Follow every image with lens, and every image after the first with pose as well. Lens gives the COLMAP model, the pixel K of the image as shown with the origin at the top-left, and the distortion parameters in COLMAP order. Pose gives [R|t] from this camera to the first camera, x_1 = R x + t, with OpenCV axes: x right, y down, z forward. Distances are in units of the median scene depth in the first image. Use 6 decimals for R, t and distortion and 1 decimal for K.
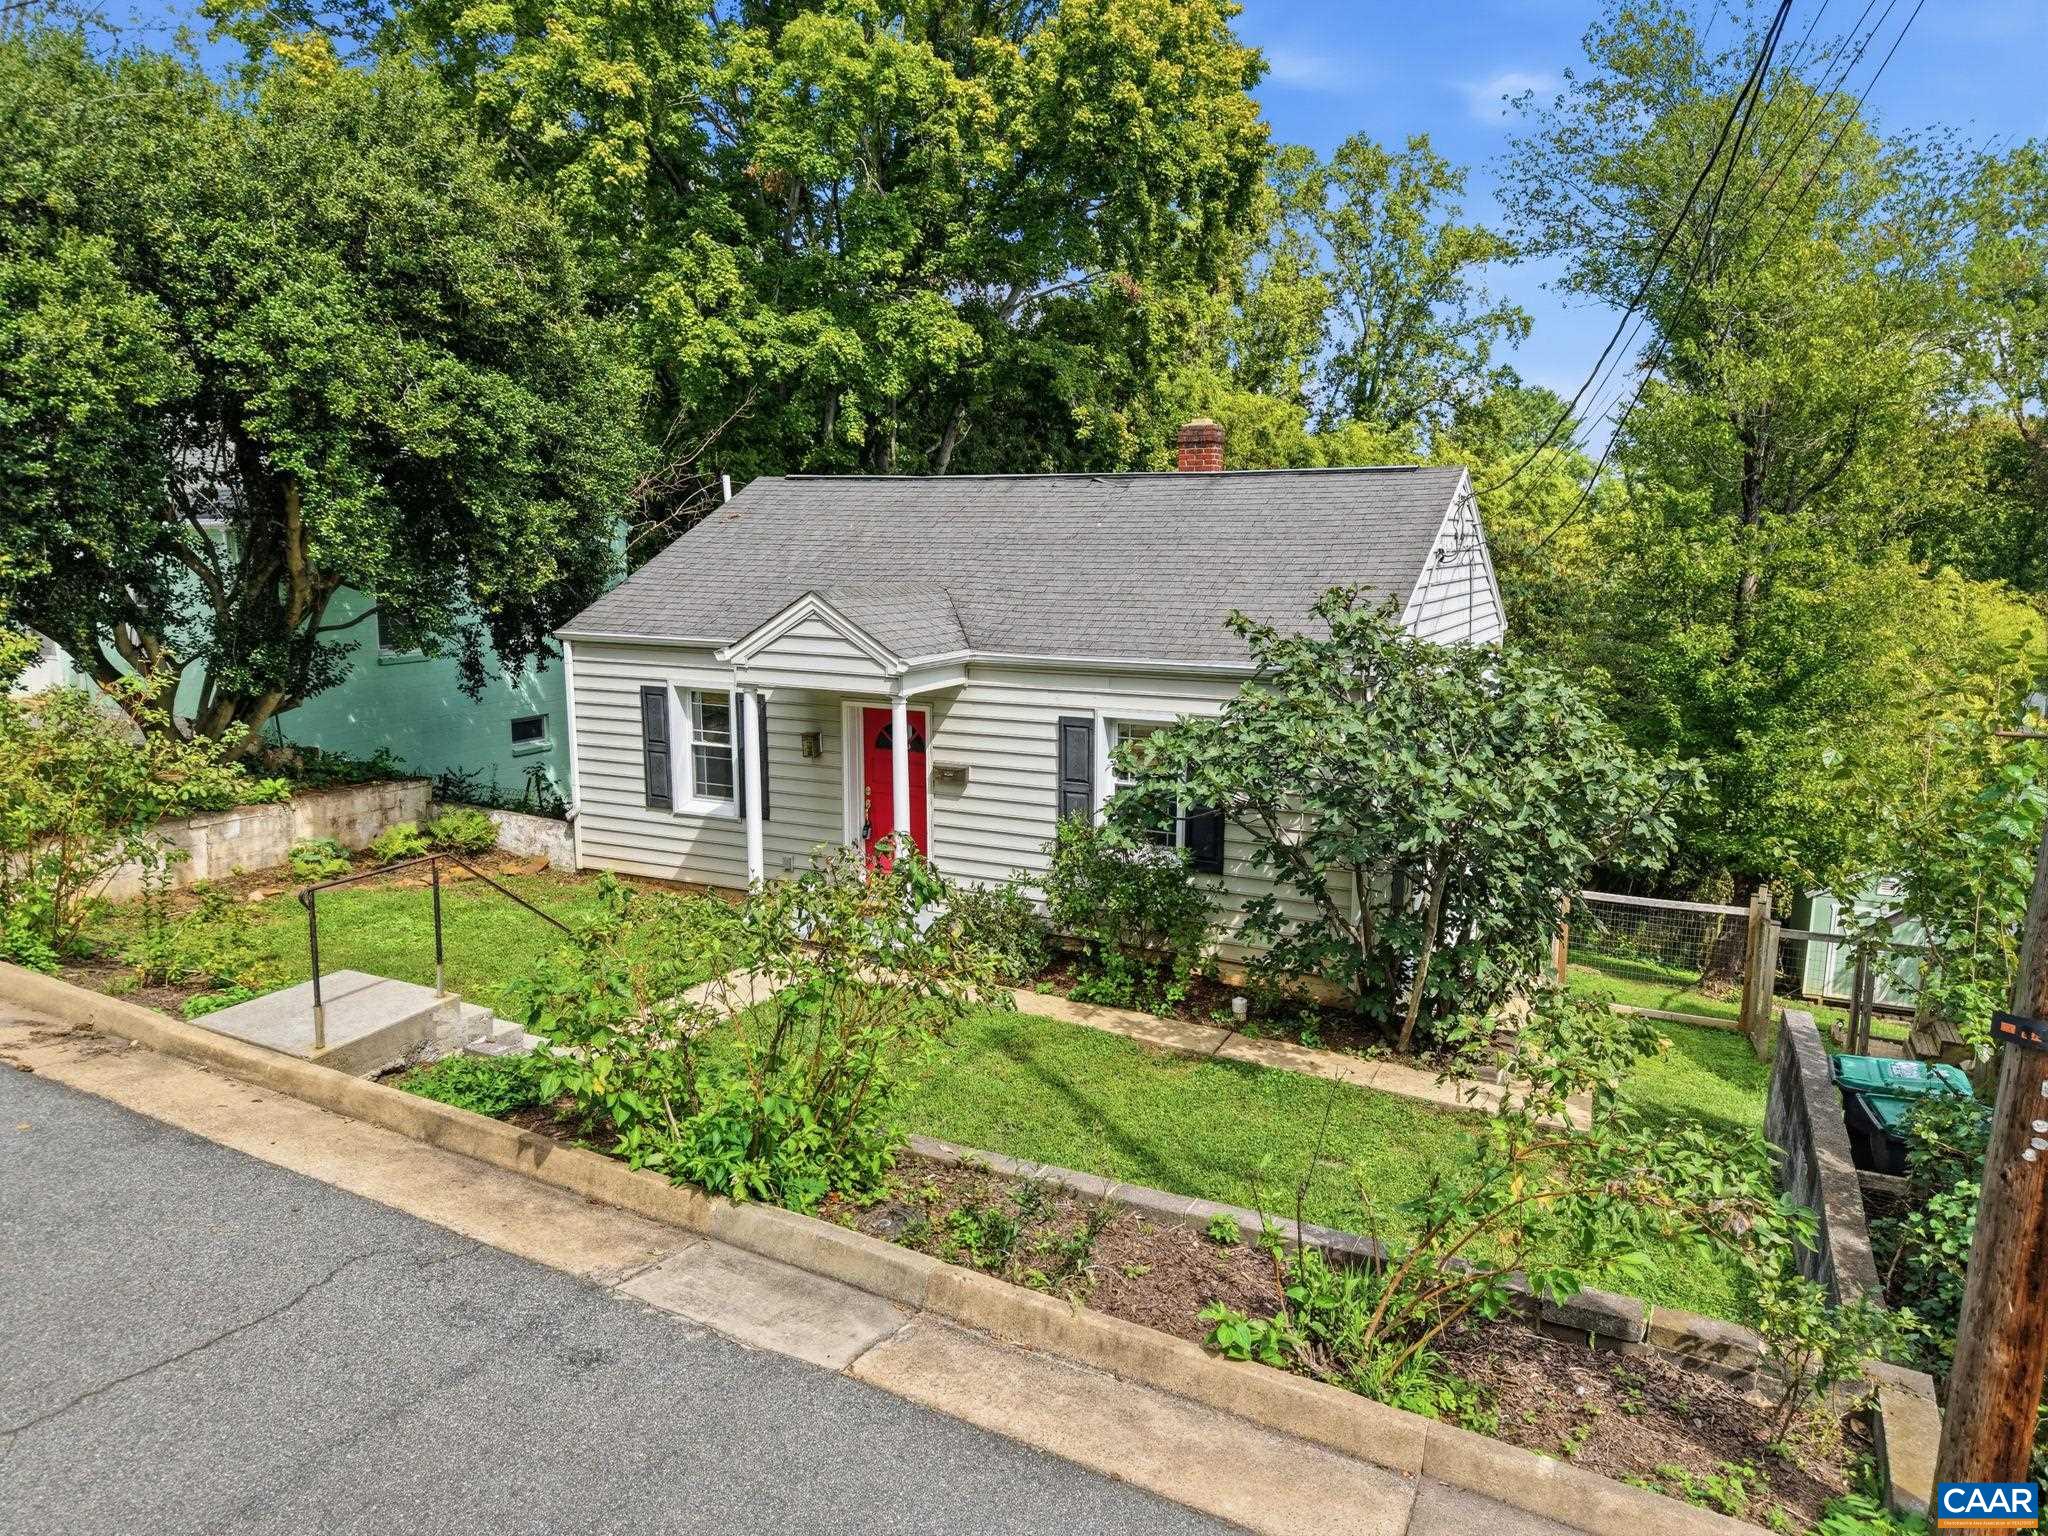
lens RADIAL K [[1386.0, 0, 1011.5], [0, 1386.0, 695.2], [0, 0, 1]] dist [-0.003293, 0.000105]
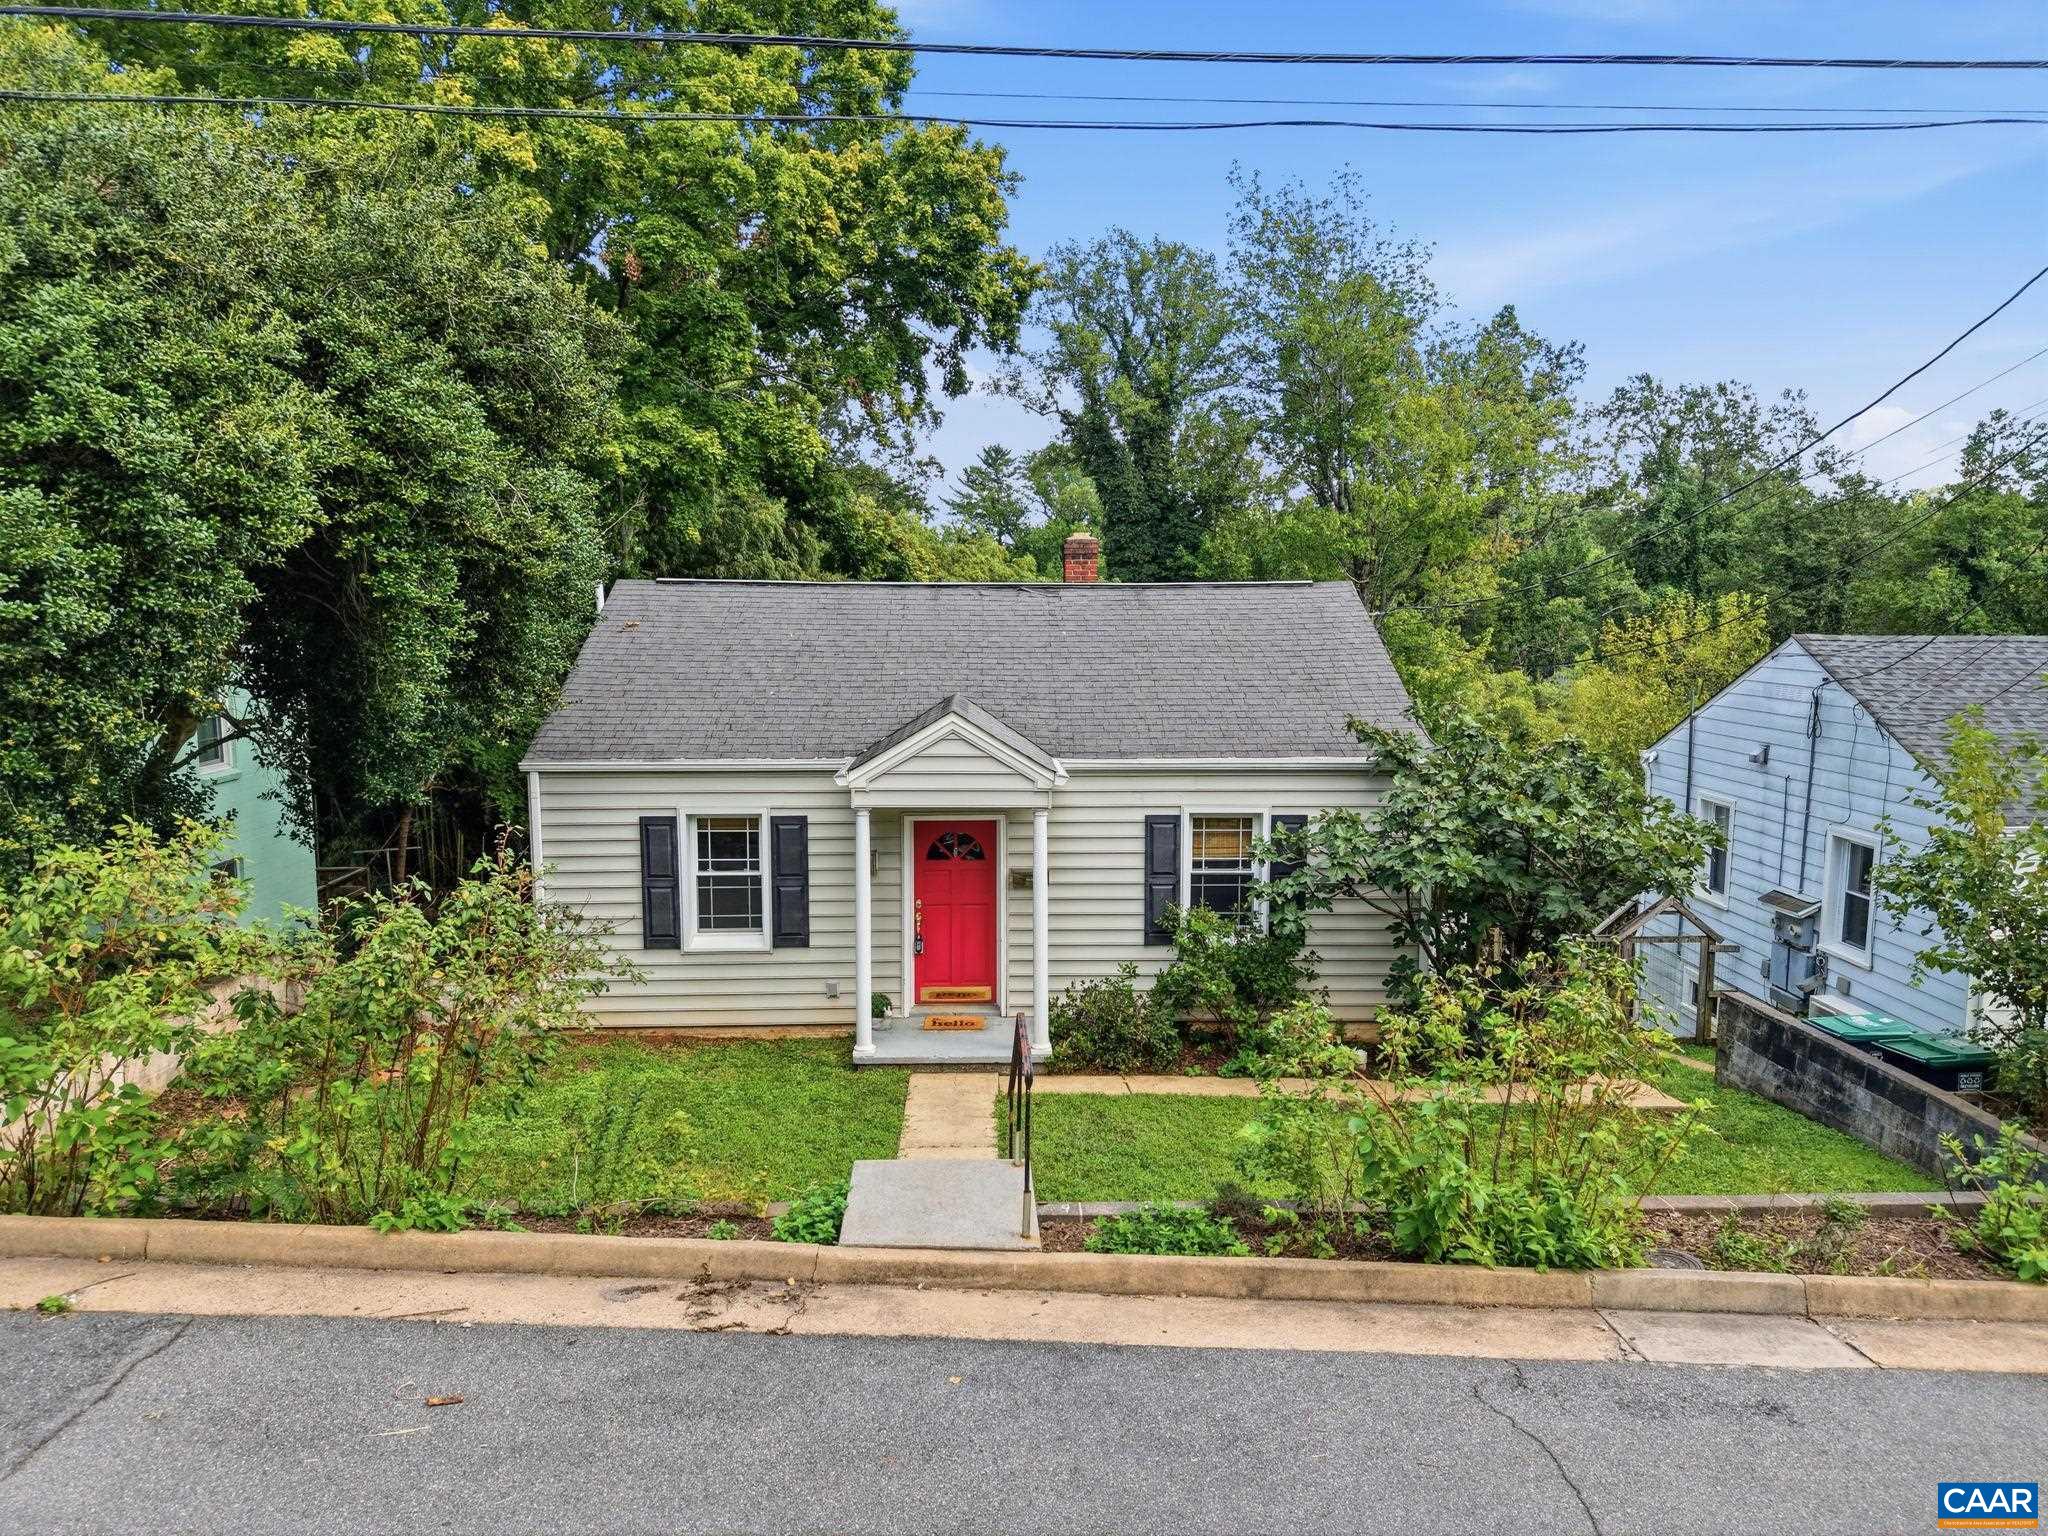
lens RADIAL K [[1386.0, 0, 1011.5], [0, 1386.0, 695.2], [0, 0, 1]] dist [-0.003293, 0.000105]
pose [[0.890220, -0.039158, 0.453845, -0.539284], [0.062055, 0.997435, -0.035662, -0.045549], [-0.451285, 0.059910, 0.890366, 0.084635]]
